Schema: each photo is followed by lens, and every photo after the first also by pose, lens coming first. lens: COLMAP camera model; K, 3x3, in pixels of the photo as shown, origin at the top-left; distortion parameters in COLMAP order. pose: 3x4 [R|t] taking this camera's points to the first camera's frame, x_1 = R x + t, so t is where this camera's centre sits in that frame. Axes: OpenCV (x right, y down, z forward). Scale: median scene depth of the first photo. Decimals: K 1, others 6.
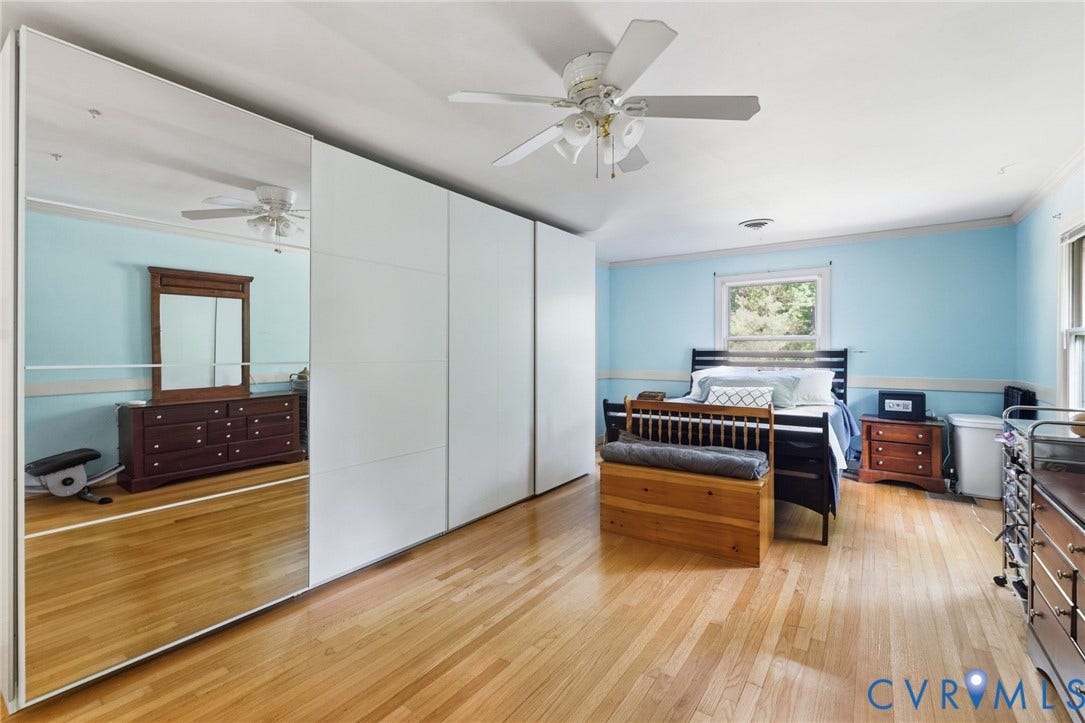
lens RADIAL K [[478.8, 0, 538.6], [0, 478.8, 351.3], [0, 0, 1]] dist [-0.001326, -0.000104]
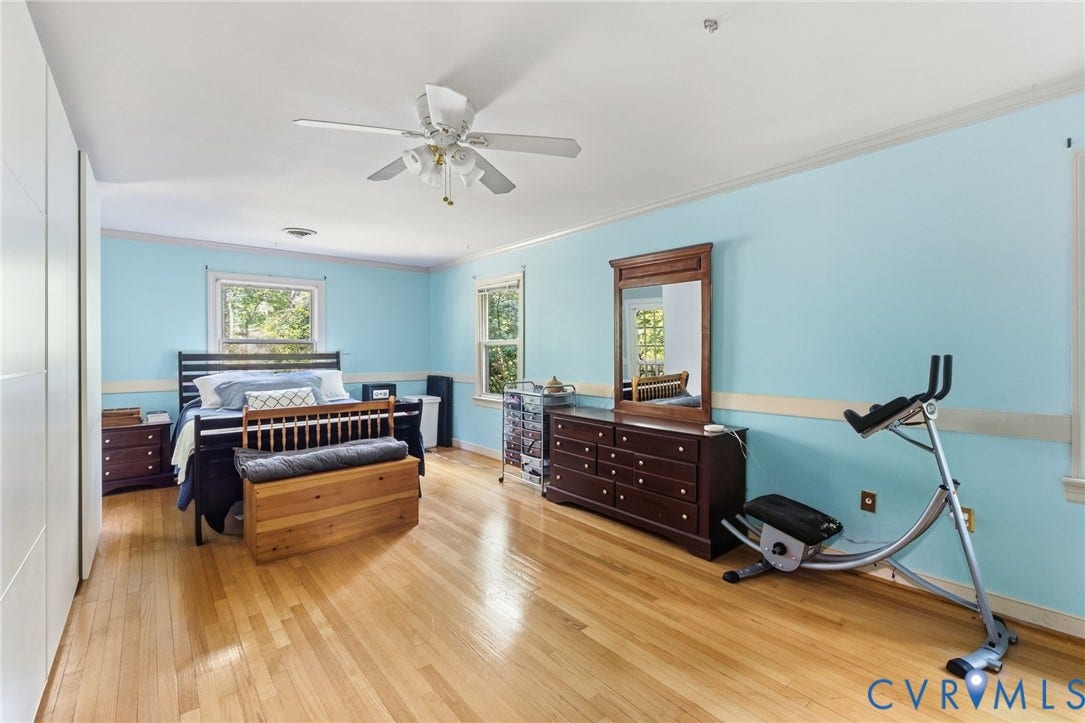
lens RADIAL K [[478.8, 0, 538.6], [0, 478.8, 351.3], [0, 0, 1]] dist [-0.001326, -0.000104]
pose [[0.264146, -0.001377, 0.964482, -0.428073], [0.006033, 0.999982, -0.000224, -0.002383], [-0.964464, 0.005878, 0.264149, 0.224637]]
